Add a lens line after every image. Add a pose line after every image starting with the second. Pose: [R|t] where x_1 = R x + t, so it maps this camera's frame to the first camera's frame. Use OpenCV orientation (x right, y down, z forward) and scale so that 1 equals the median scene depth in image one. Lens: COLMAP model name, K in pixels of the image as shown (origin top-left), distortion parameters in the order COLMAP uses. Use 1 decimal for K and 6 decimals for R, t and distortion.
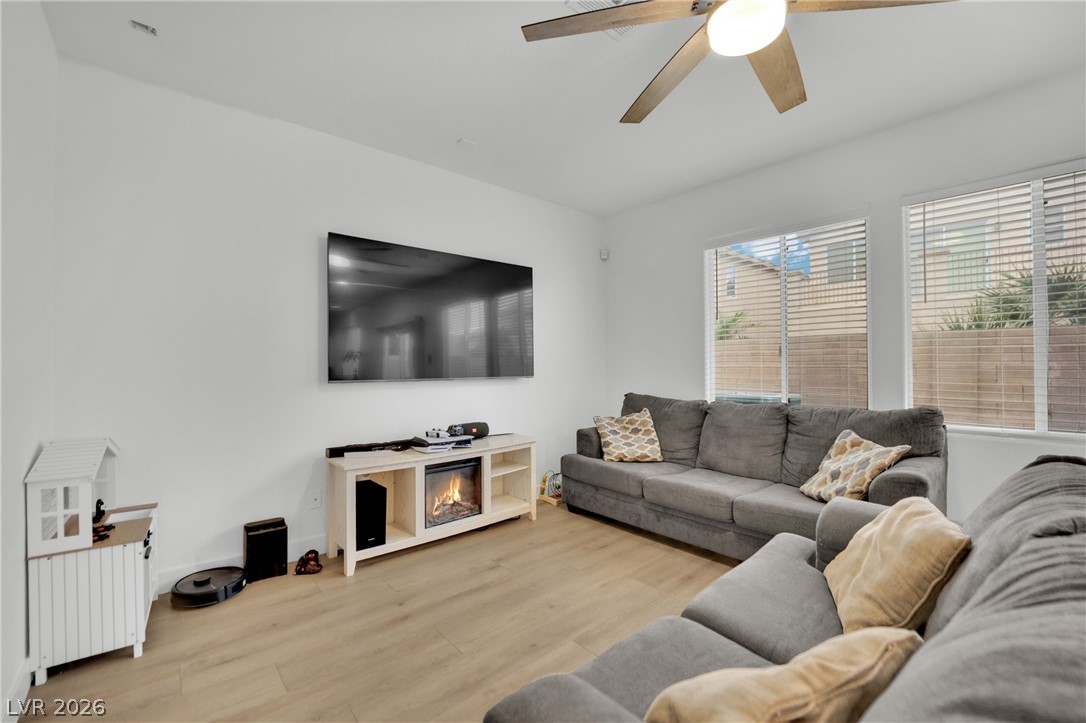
lens RADIAL K [[450.1, 0, 550.2], [0, 450.1, 356.2], [0, 0, 1]] dist [-0.018705, -0.000305]
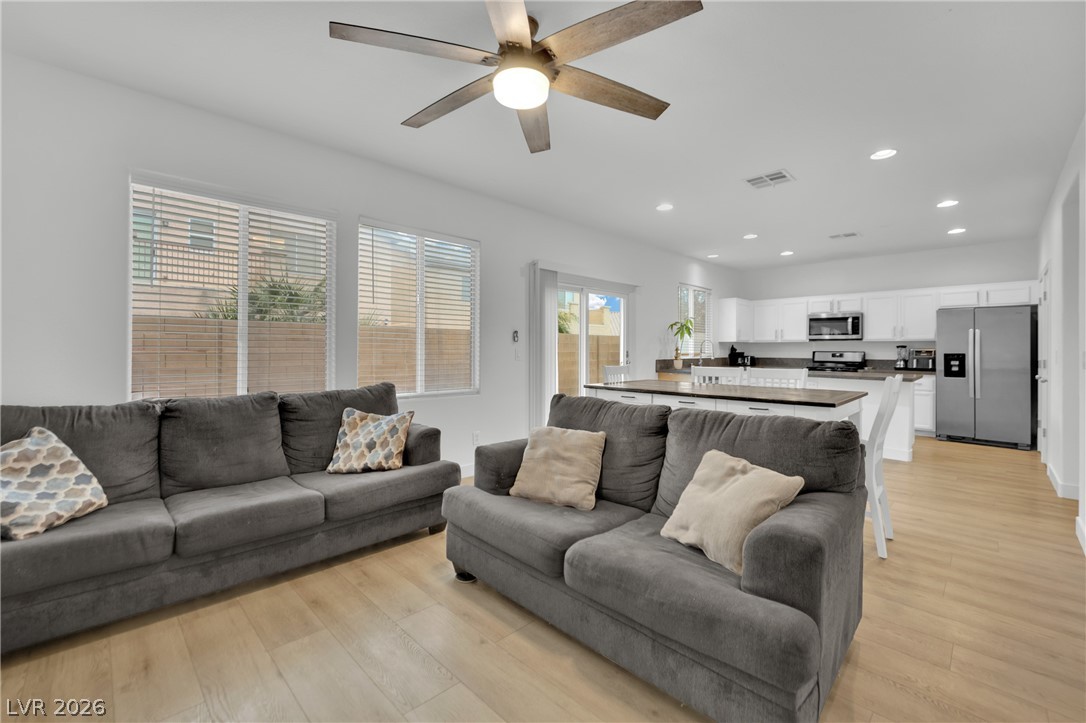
lens RADIAL K [[450.1, 0, 537.0], [0, 450.1, 347.2], [0, 0, 1]] dist [-0.018705, -0.000305]
pose [[-0.037566, 0.008506, 0.999258, -0.461066], [-0.023323, 0.999684, -0.009387, 0.008268], [-0.999022, -0.023658, -0.037356, 0.519416]]
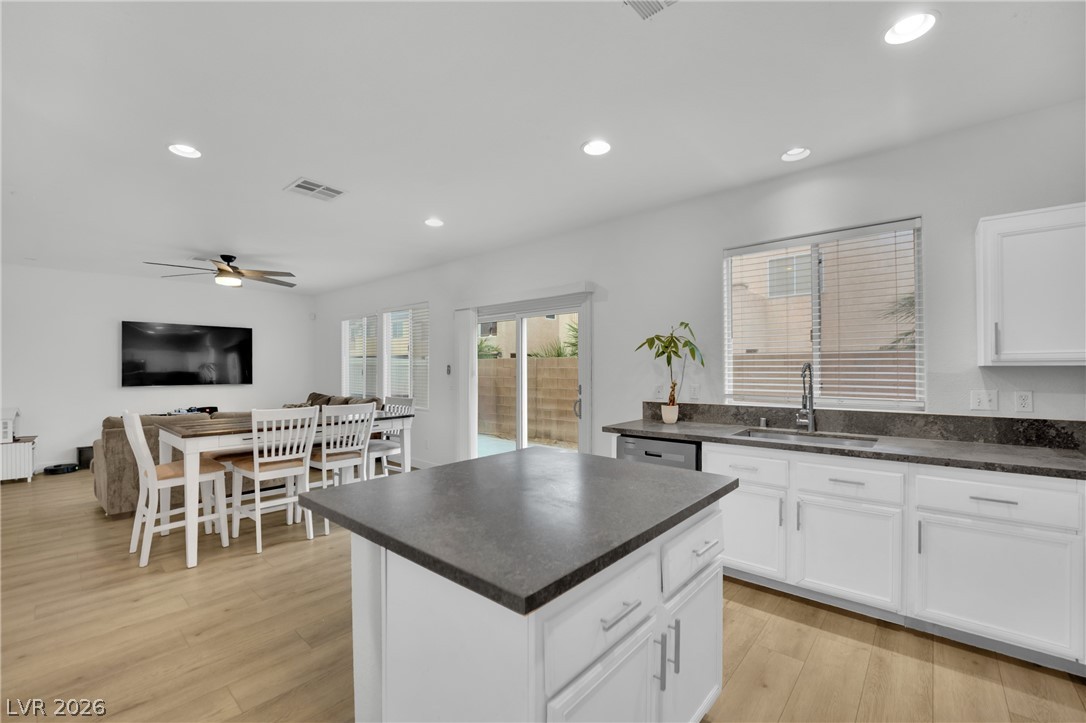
lens RADIAL K [[450.1, 0, 546.0], [0, 450.1, 365.3], [0, 0, 1]] dist [-0.018705, -0.000305]
pose [[0.991713, 0.001390, 0.128465, 1.301065], [-0.002872, 0.999931, 0.011352, -0.085665], [-0.128440, -0.011626, 0.991649, -1.442229]]
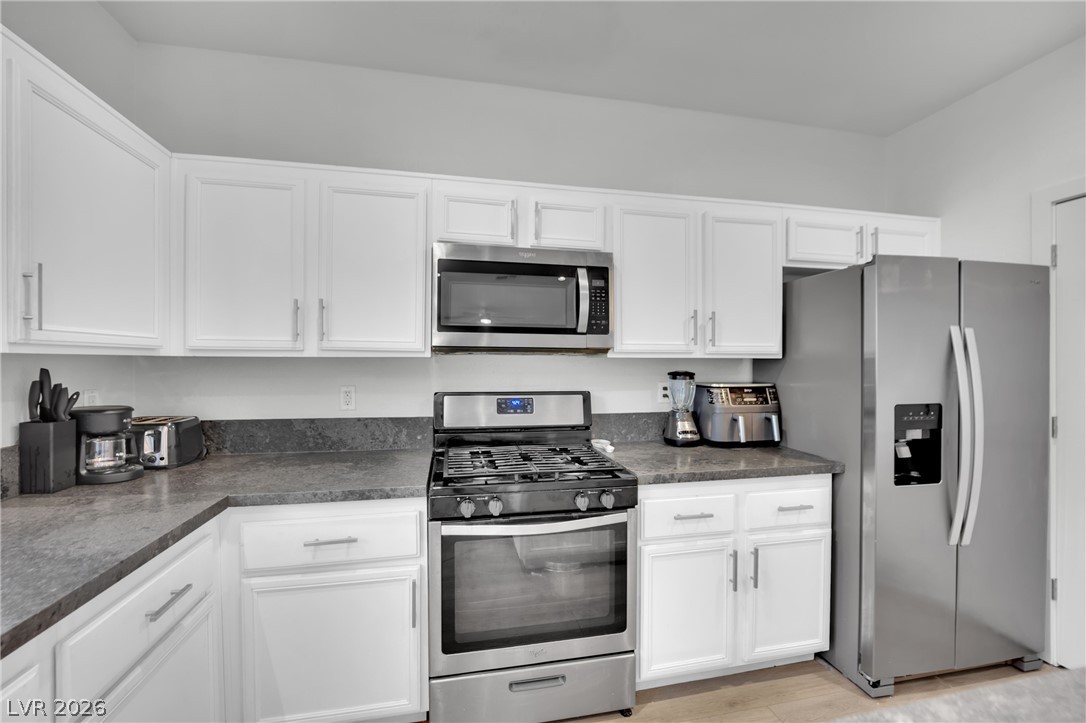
lens RADIAL K [[450.1, 0, 546.0], [0, 450.1, 362.9], [0, 0, 1]] dist [-0.018705, -0.000305]
pose [[-0.866801, 0.001552, 0.498652, 1.624443], [-0.008011, 0.999823, -0.017036, -0.067110], [-0.498590, -0.018762, -0.866635, -0.686040]]
